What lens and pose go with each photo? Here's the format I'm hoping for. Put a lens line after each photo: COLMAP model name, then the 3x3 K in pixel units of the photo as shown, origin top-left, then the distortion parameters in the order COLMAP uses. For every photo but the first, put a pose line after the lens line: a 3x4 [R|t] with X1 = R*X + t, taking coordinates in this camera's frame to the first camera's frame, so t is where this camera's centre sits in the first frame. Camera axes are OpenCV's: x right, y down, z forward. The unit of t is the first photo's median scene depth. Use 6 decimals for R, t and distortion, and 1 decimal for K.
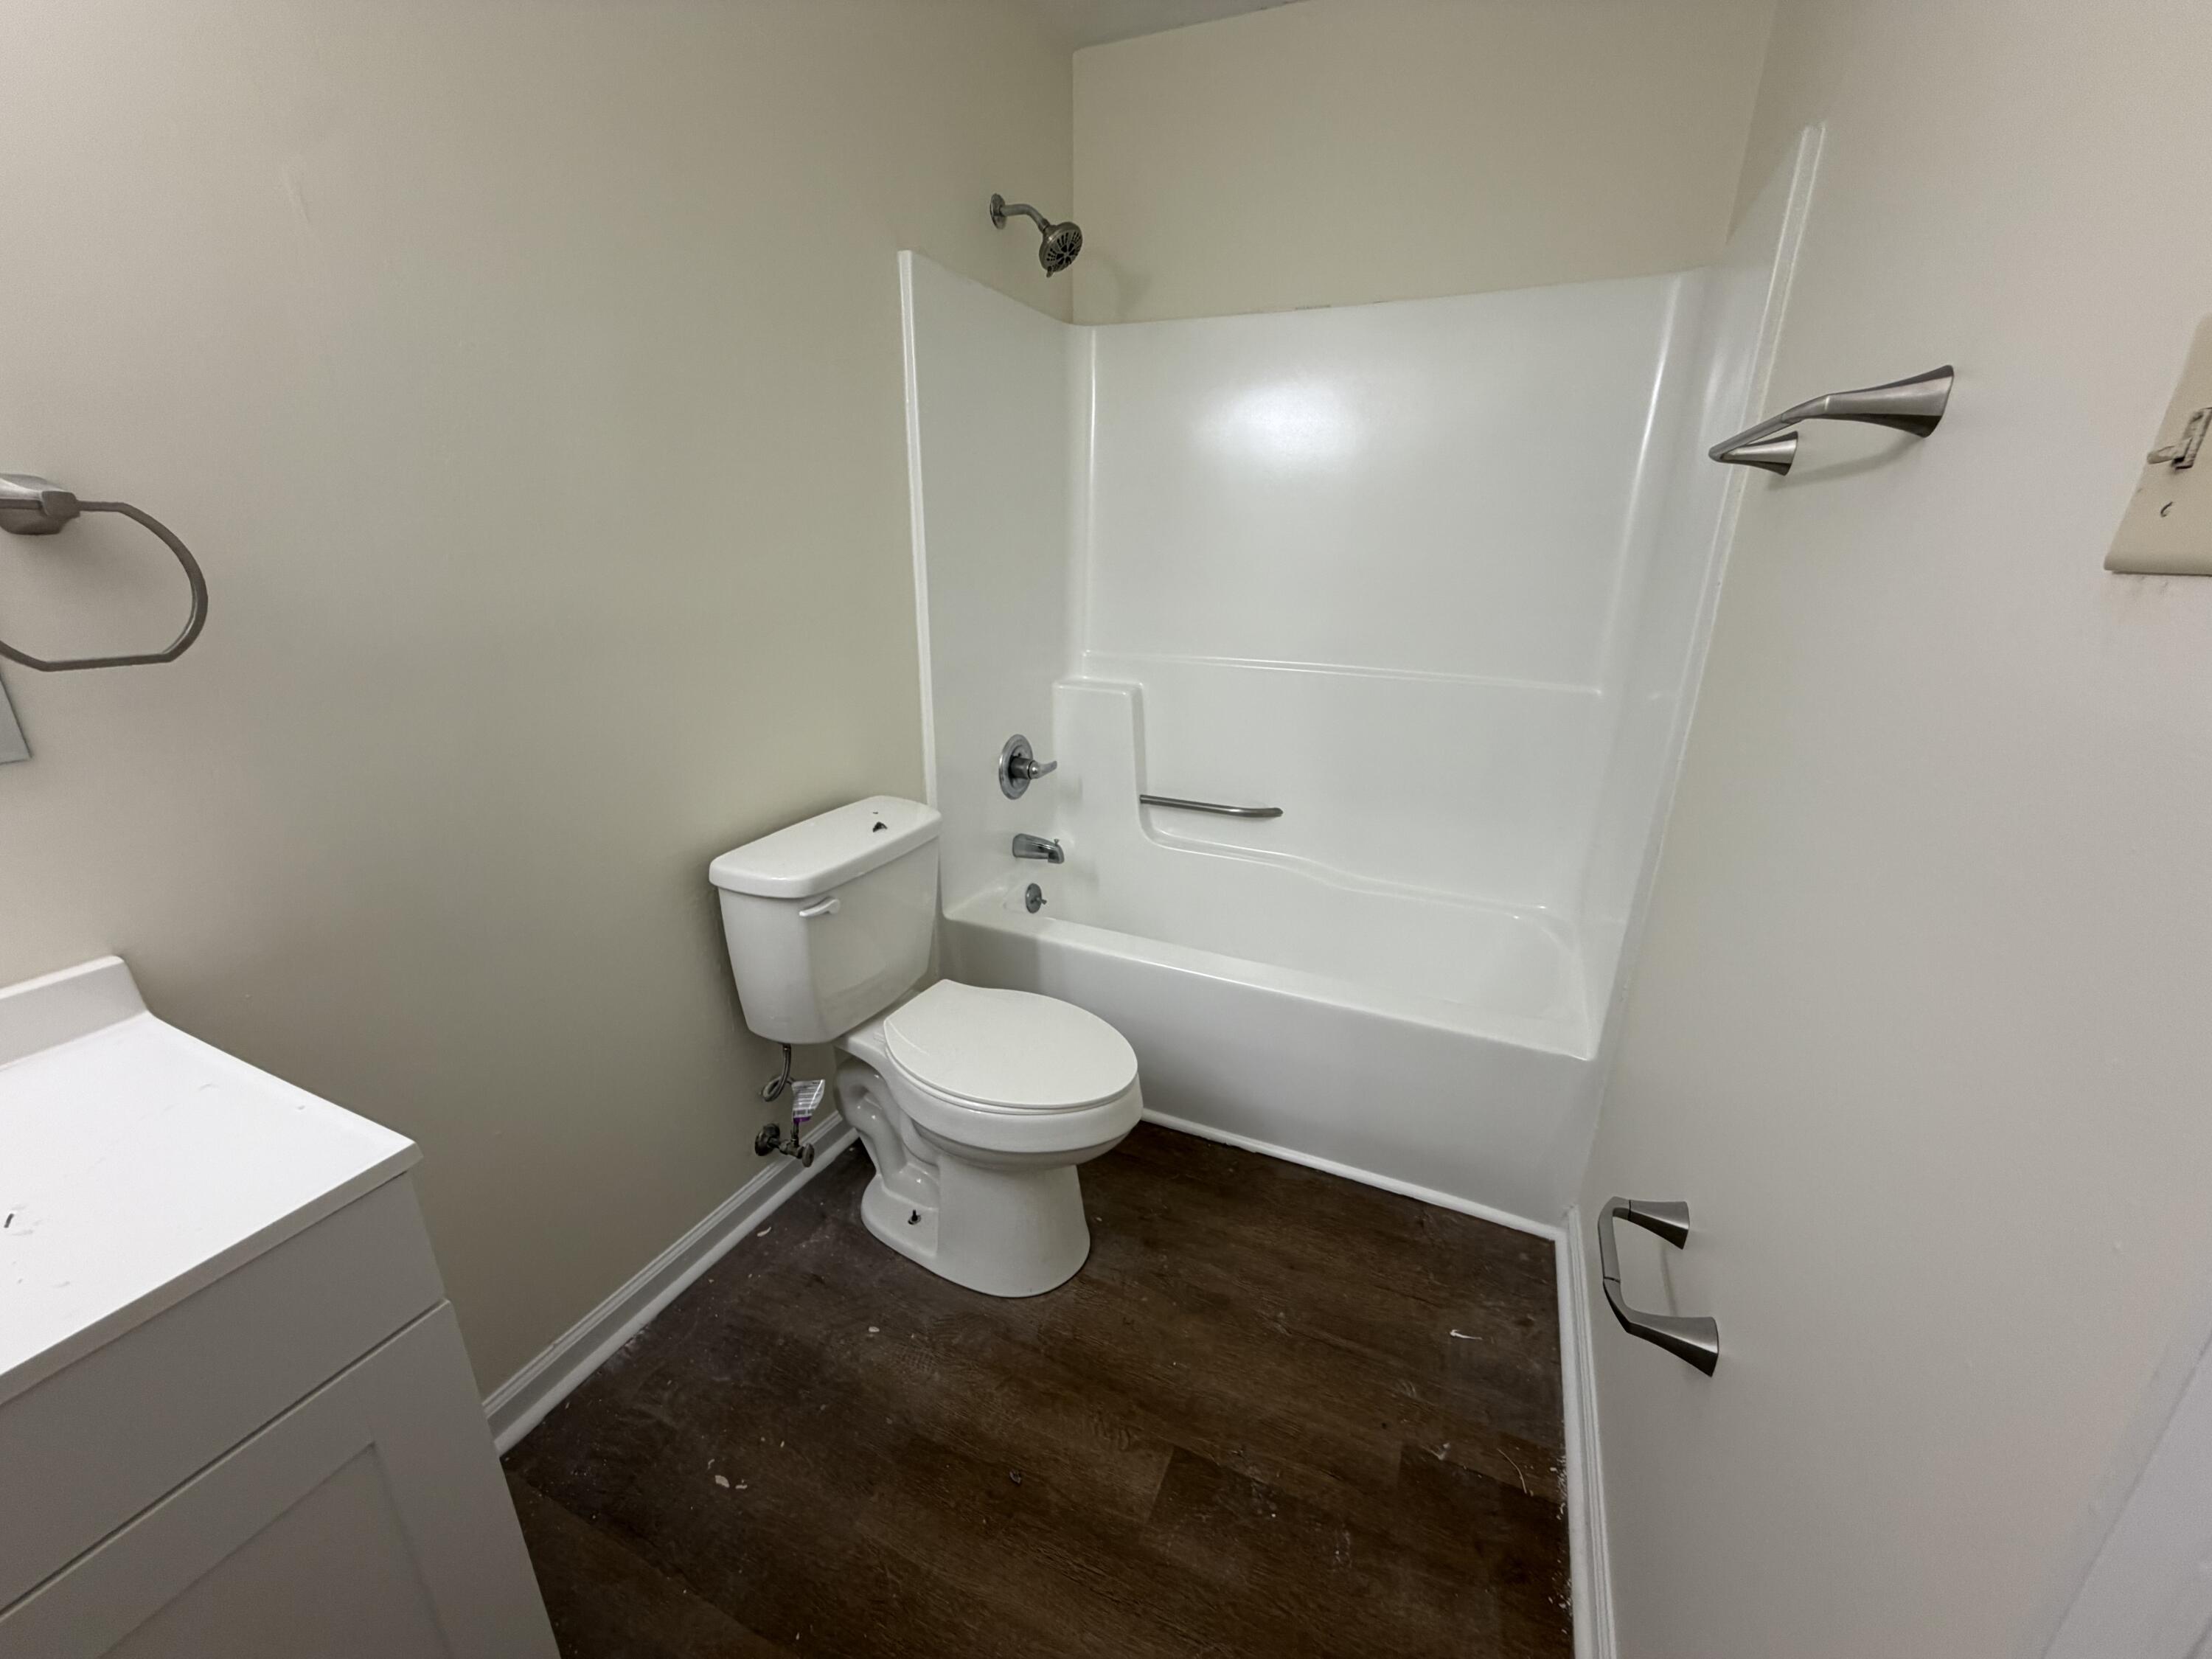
lens RADIAL K [[873.9, 0, 1095.1], [0, 873.9, 831.1], [0, 0, 1]] dist [0.002661, 0.000555]
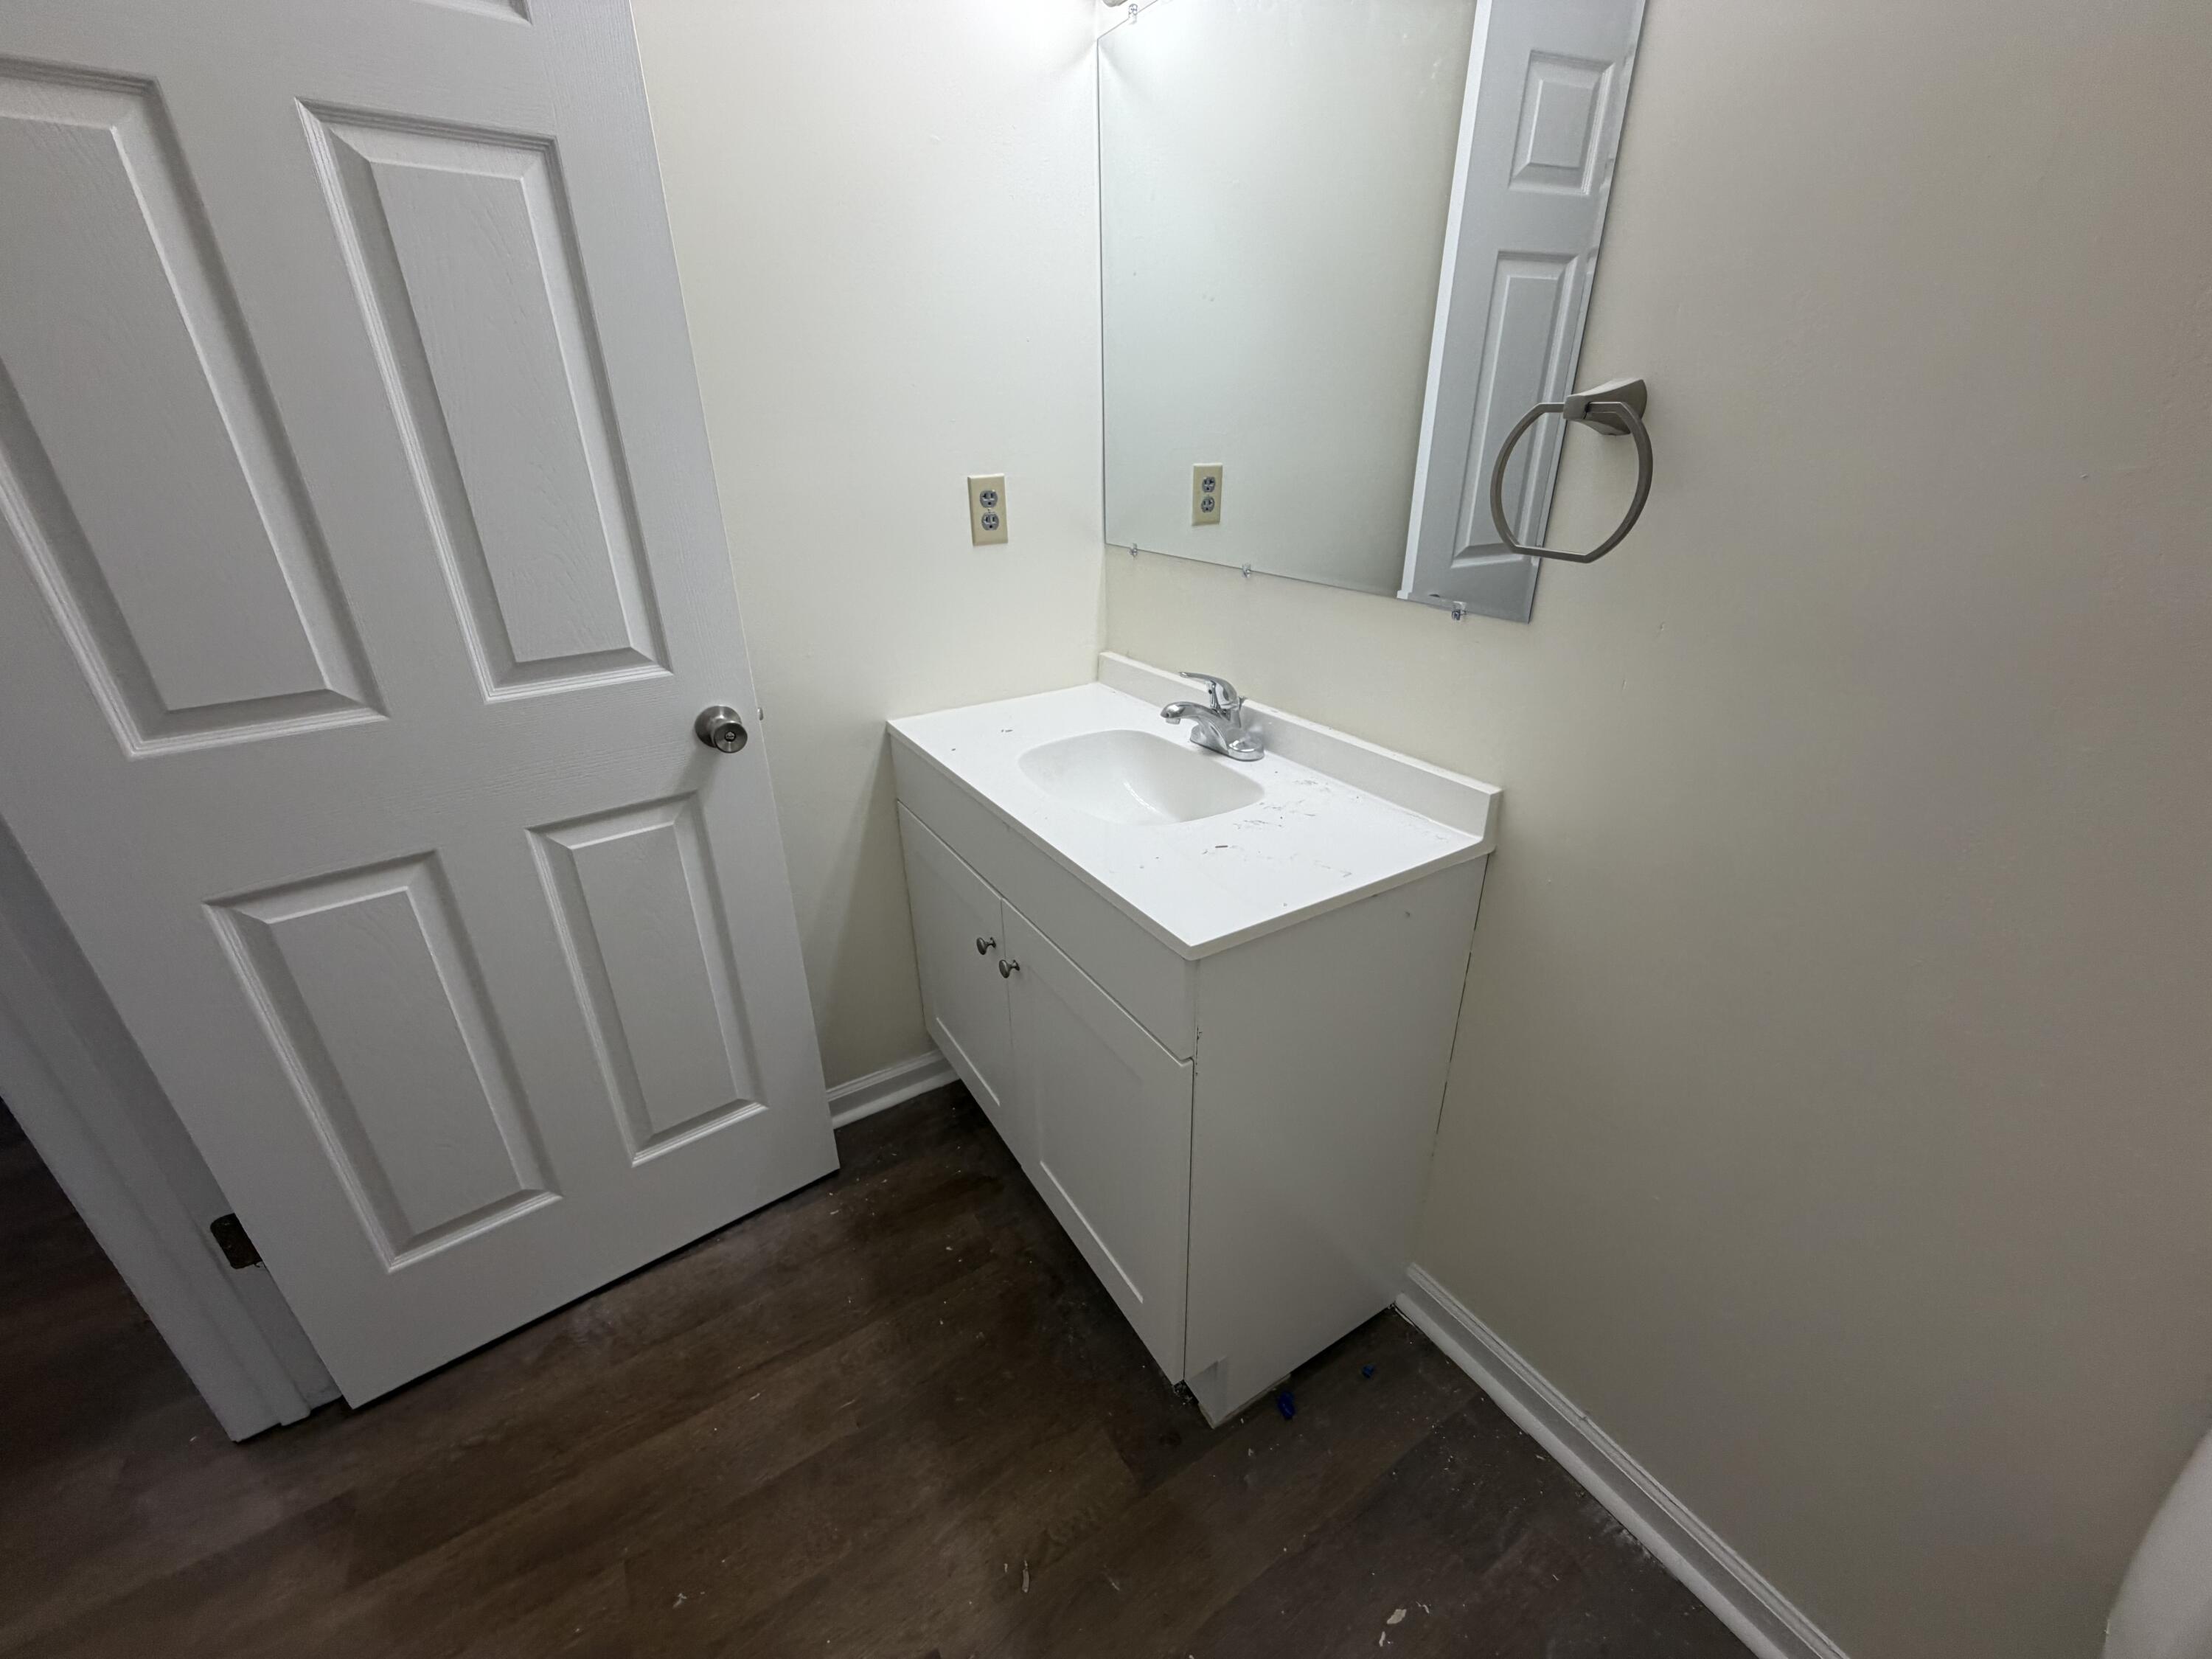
lens RADIAL K [[873.9, 0, 1095.1], [0, 873.9, 831.1], [0, 0, 1]] dist [0.002661, 0.000555]
pose [[-0.550406, 0.344574, -0.760475, 0.085628], [-0.264799, 0.791786, 0.550414, -0.183165], [0.791792, 0.504325, -0.344561, 0.541521]]
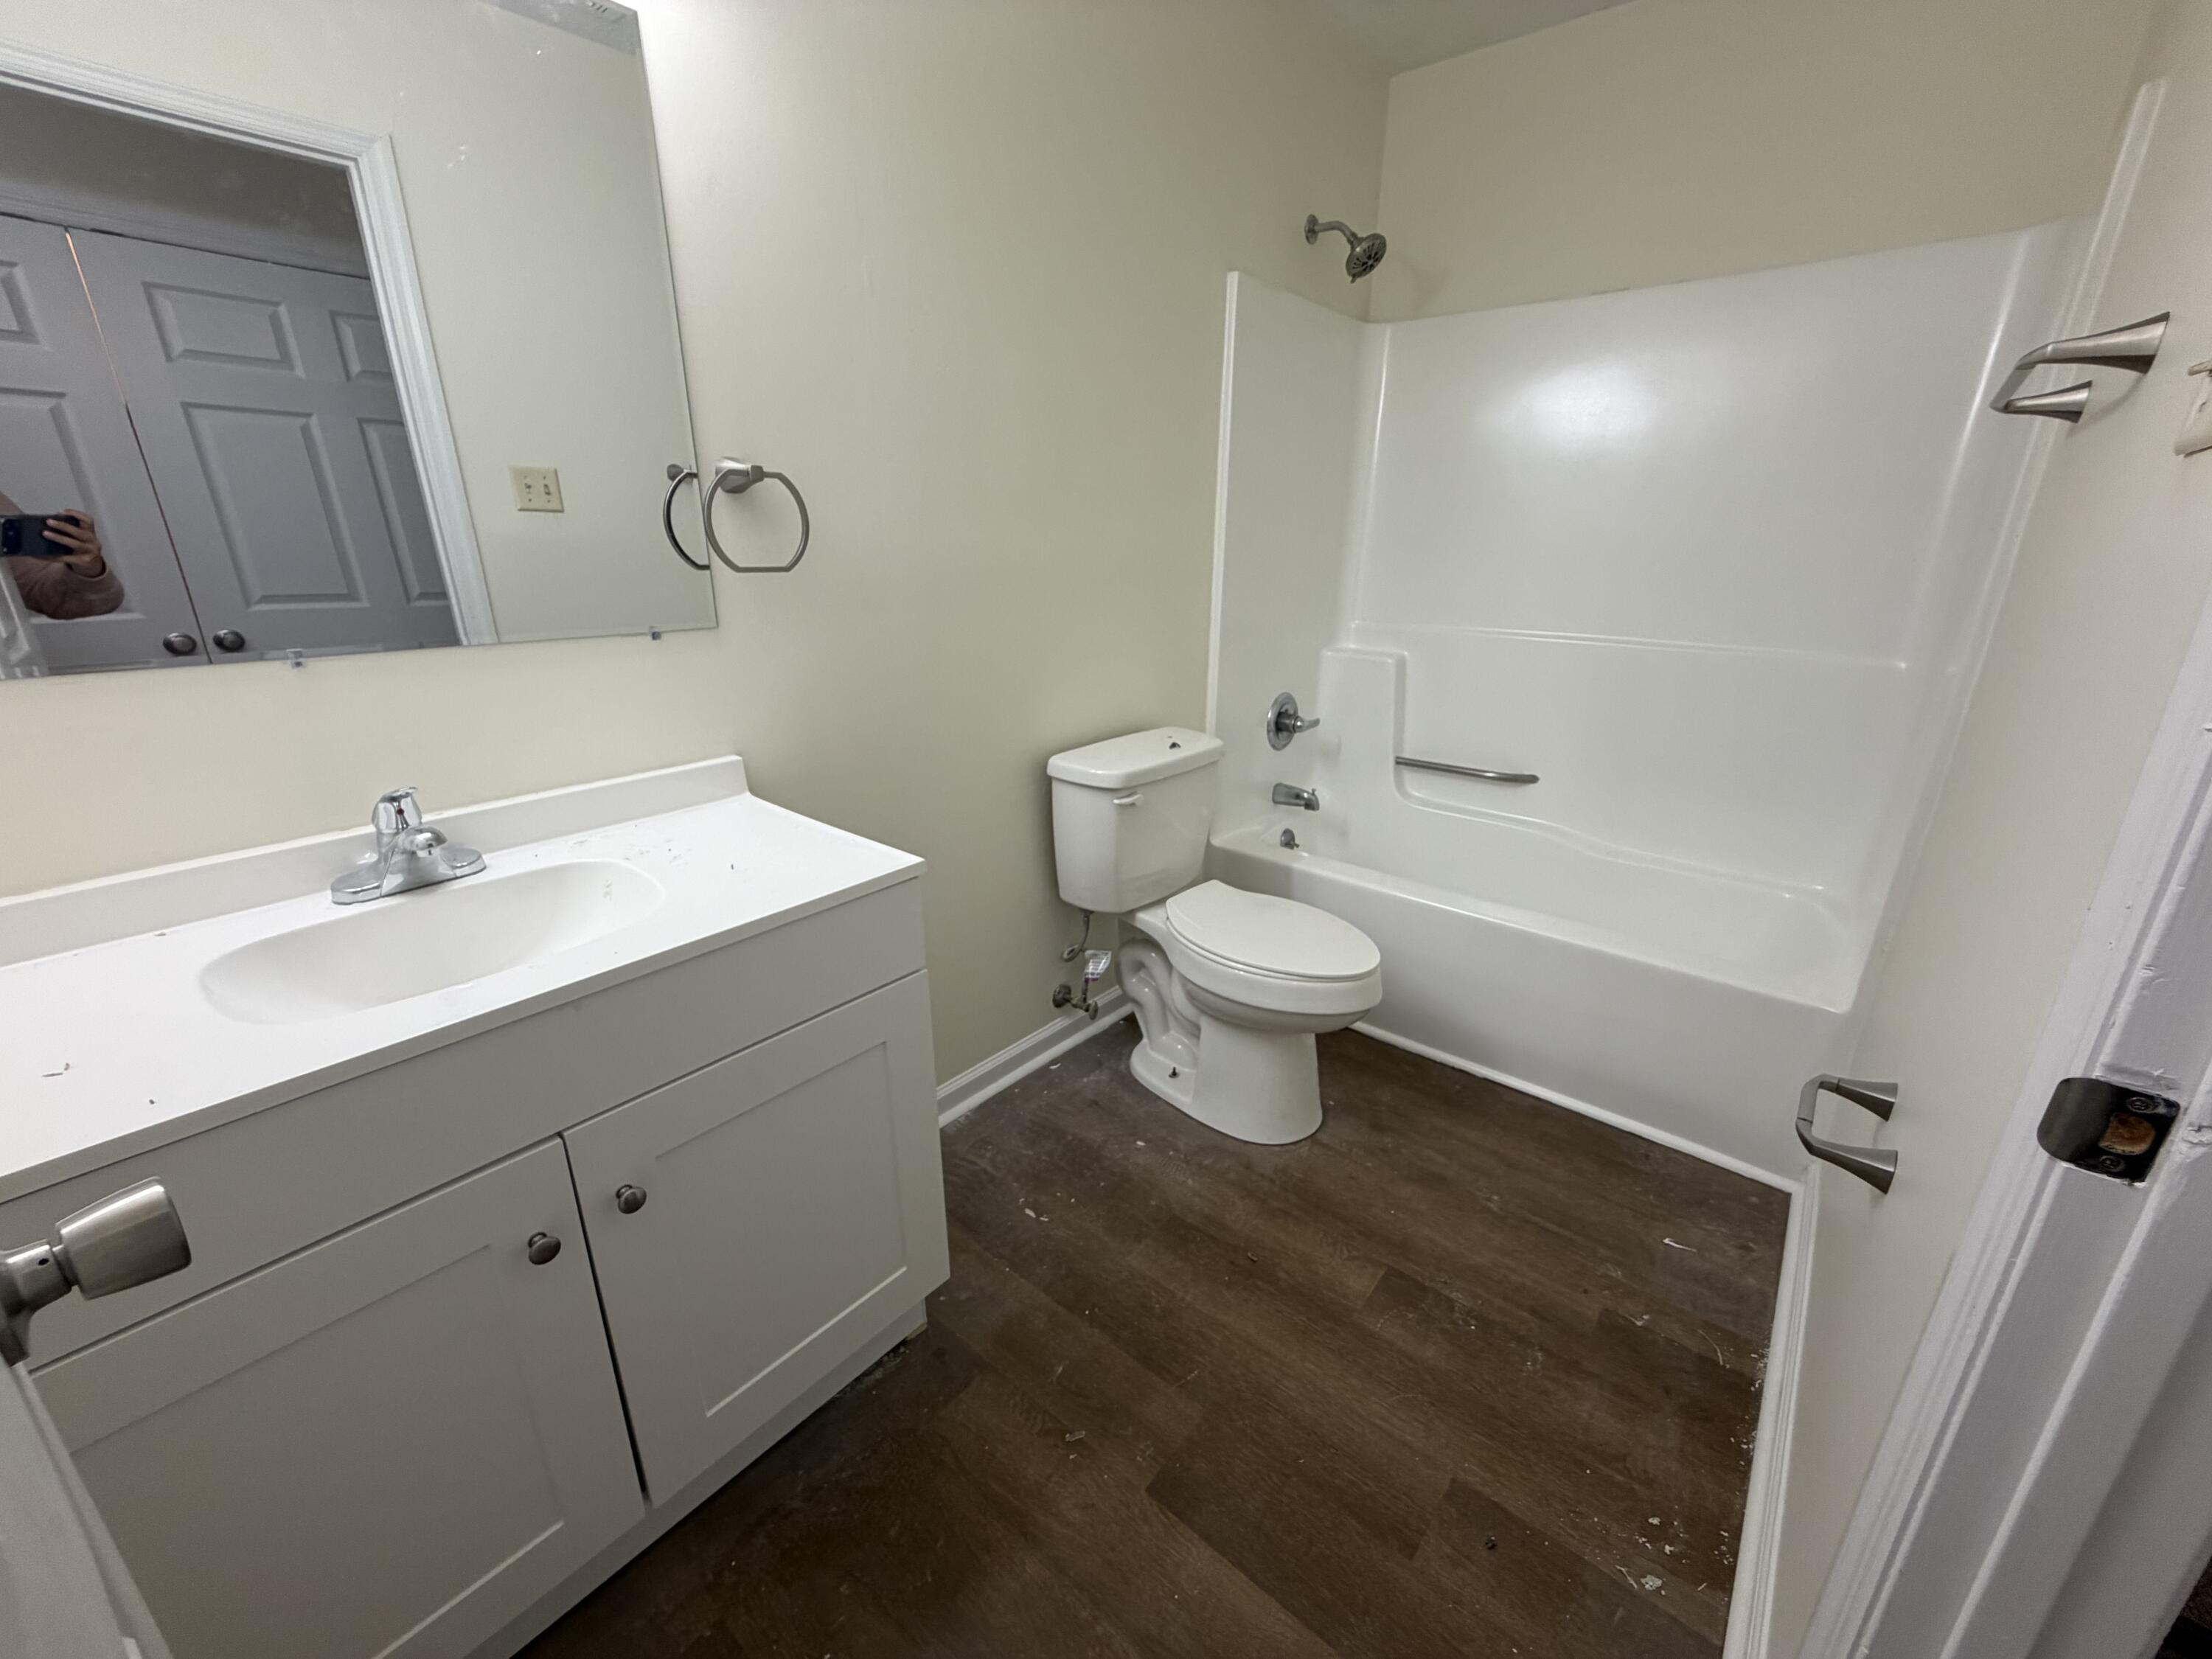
lens RADIAL K [[875.7, 0, 1105.2], [0, 875.7, 827.0], [0, 0, 1]] dist [-0.000189, 0.002469]
pose [[0.963981, 0.080791, -0.253404, -0.021478], [-0.082502, 0.996583, 0.003887, 0.115002], [0.252852, 0.017159, 0.967353, -0.210447]]
